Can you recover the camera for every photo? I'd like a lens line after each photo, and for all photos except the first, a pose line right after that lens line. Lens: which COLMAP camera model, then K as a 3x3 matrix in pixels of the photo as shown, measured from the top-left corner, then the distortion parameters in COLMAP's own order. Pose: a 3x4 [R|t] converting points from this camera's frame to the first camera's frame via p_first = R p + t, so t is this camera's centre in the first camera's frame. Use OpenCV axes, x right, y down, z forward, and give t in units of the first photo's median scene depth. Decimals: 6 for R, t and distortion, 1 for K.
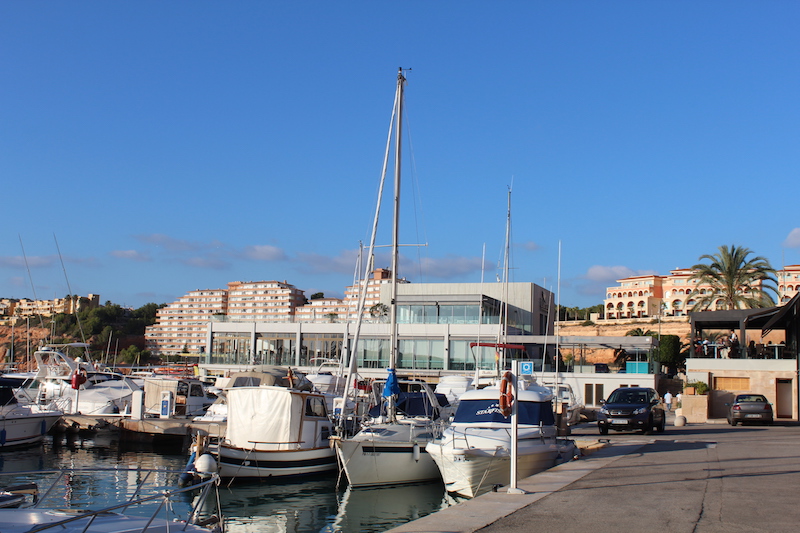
lens RADIAL K [[981.8, 0, 400.0], [0, 981.8, 266.5], [0, 0, 1]] dist [-0.082079, 0.015342]
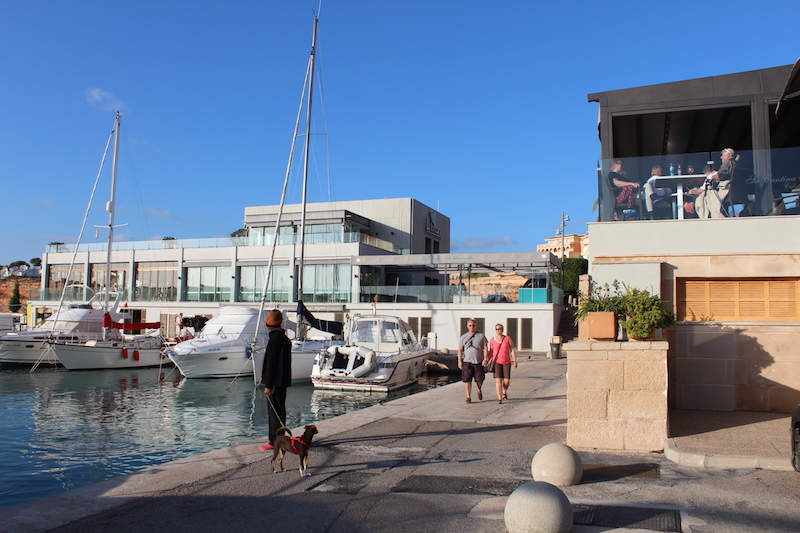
lens RADIAL K [[693.7, 0, 400.0], [0, 693.7, 266.5], [0, 0, 1]] dist [-0.162820, 0.192258]
pose [[0.999899, -0.014118, 0.001437, 0.034908], [0.014056, 0.999226, 0.036747, 0.014915], [-0.001954, -0.036723, 0.999324, 0.116670]]
